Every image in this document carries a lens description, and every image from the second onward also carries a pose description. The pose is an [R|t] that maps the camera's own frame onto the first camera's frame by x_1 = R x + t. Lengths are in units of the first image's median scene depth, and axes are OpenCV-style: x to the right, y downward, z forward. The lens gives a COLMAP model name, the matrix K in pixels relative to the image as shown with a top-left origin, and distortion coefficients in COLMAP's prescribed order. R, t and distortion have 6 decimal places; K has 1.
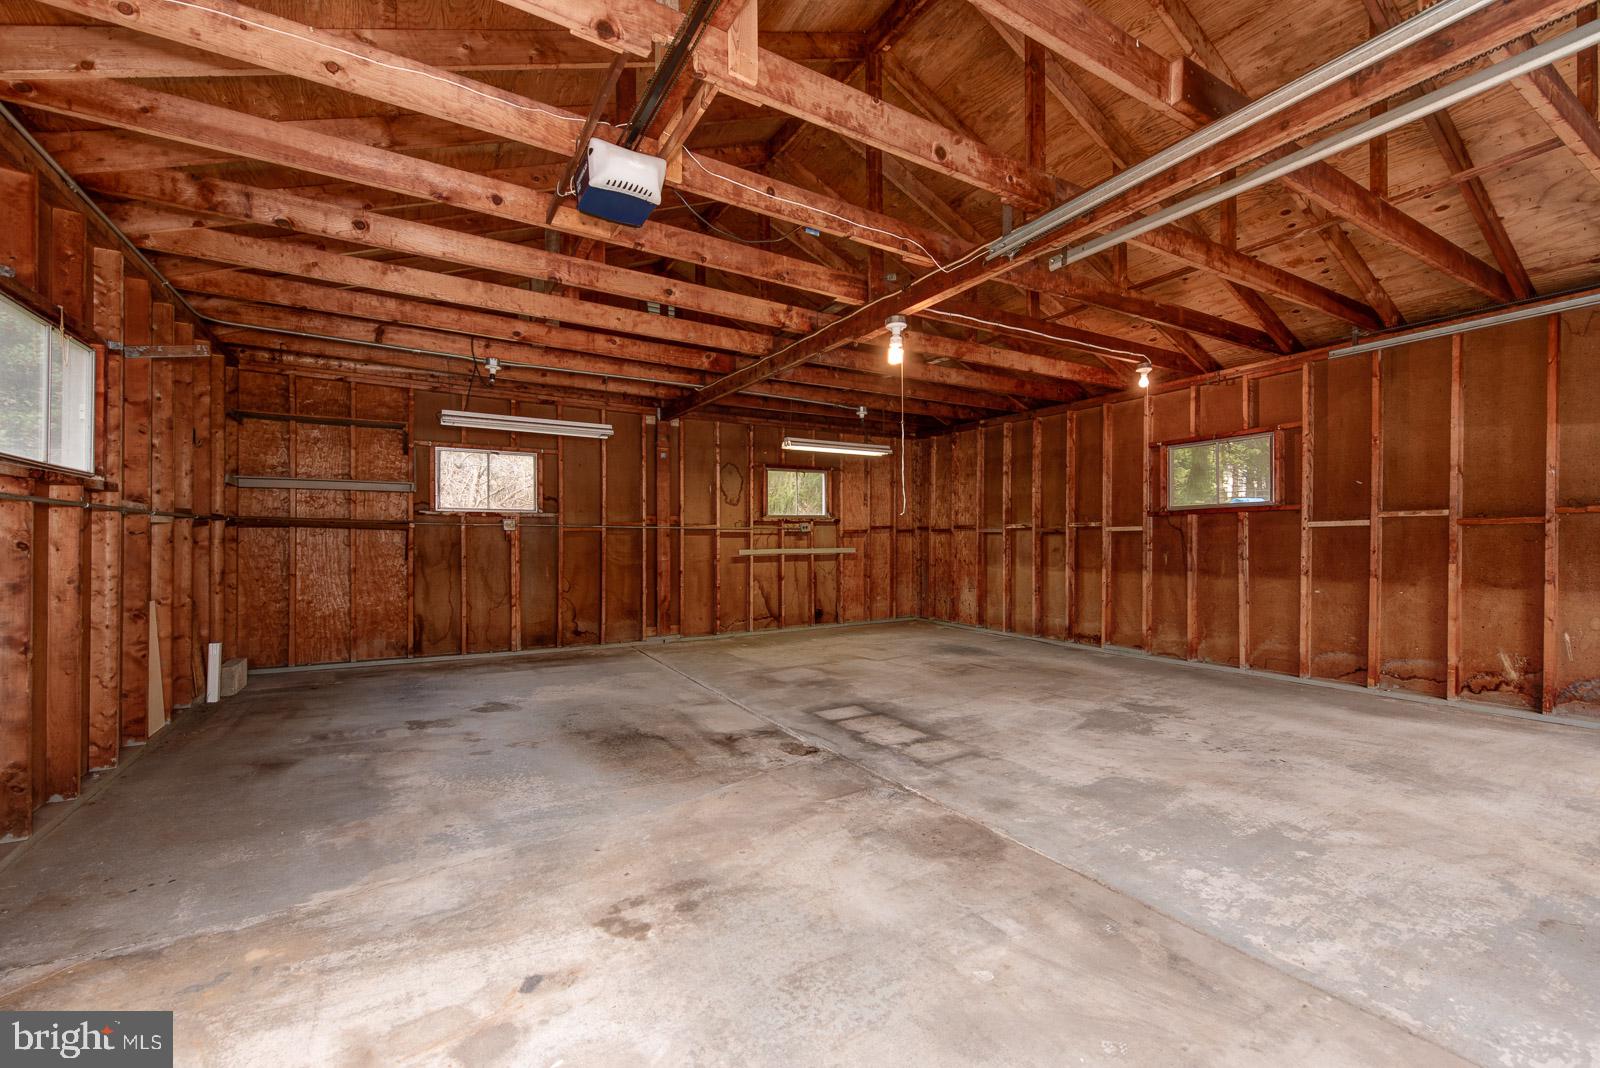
lens RADIAL K [[675.7, 0, 812.2], [0, 675.7, 540.6], [0, 0, 1]] dist [0.007256, -0.001799]
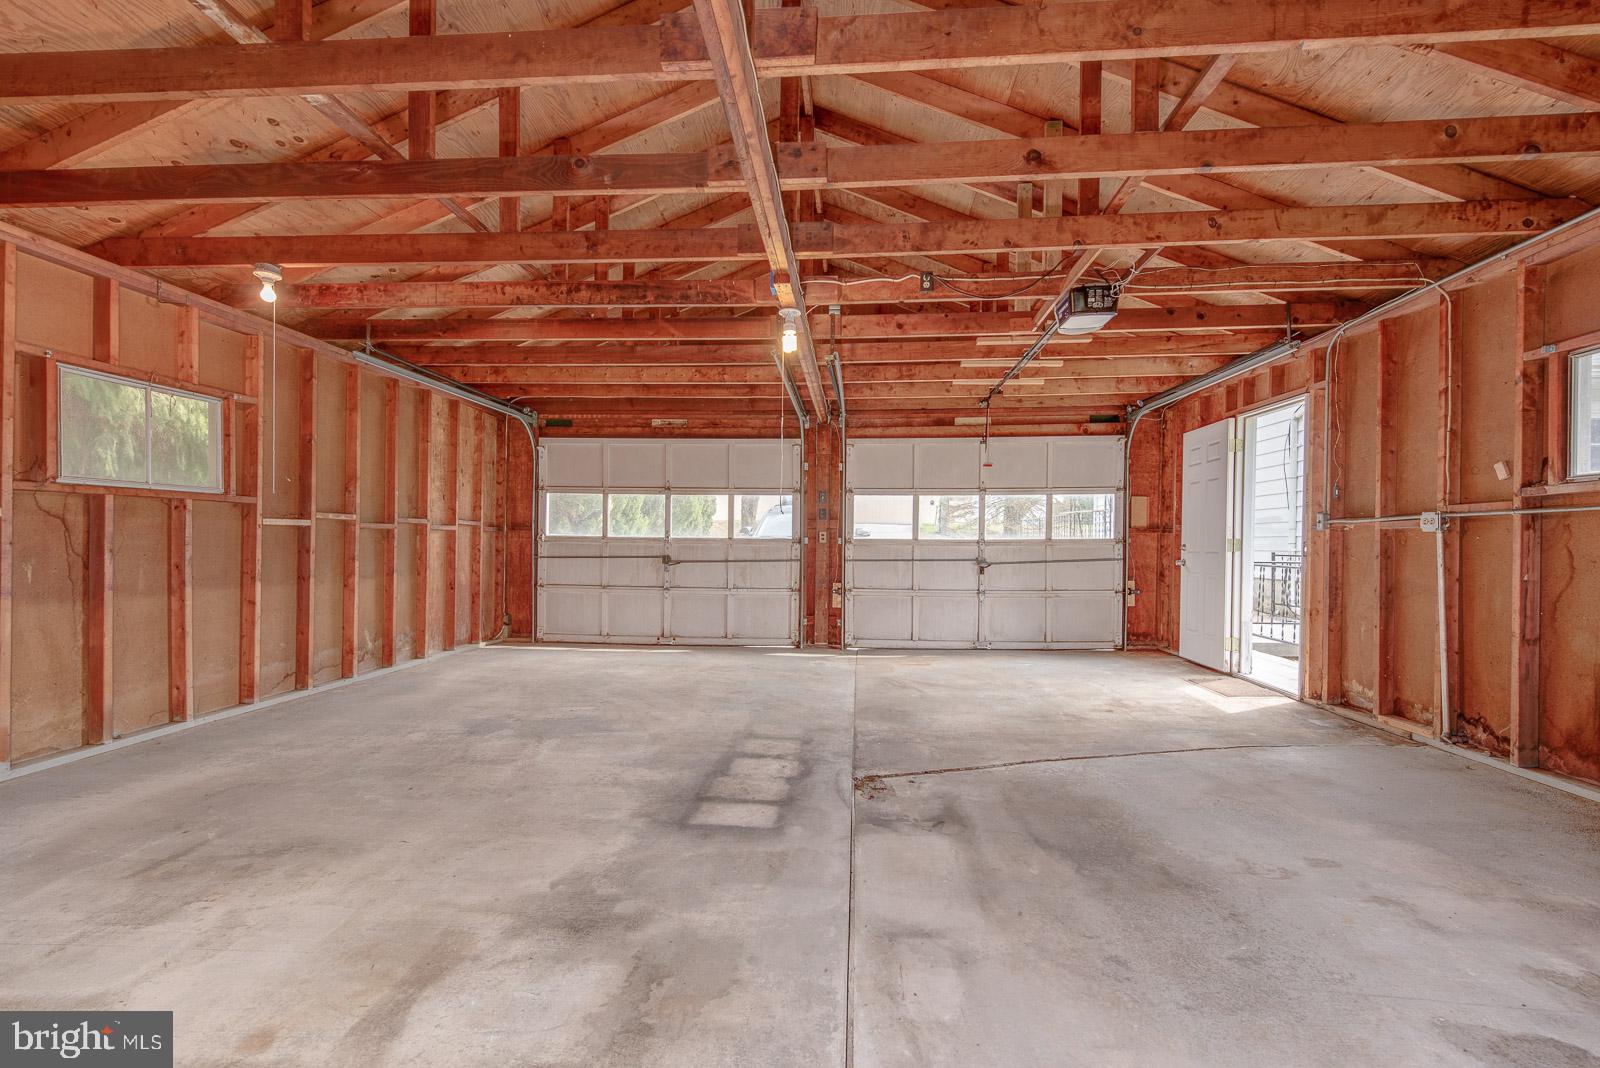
lens RADIAL K [[675.7, 0, 809.2], [0, 675.7, 543.1], [0, 0, 1]] dist [0.007256, -0.001799]
pose [[-0.822697, -0.000538, 0.568481, -0.408595], [-0.002628, 0.999992, -0.002856, 0.004614], [-0.568475, -0.003844, -0.822692, 1.649321]]
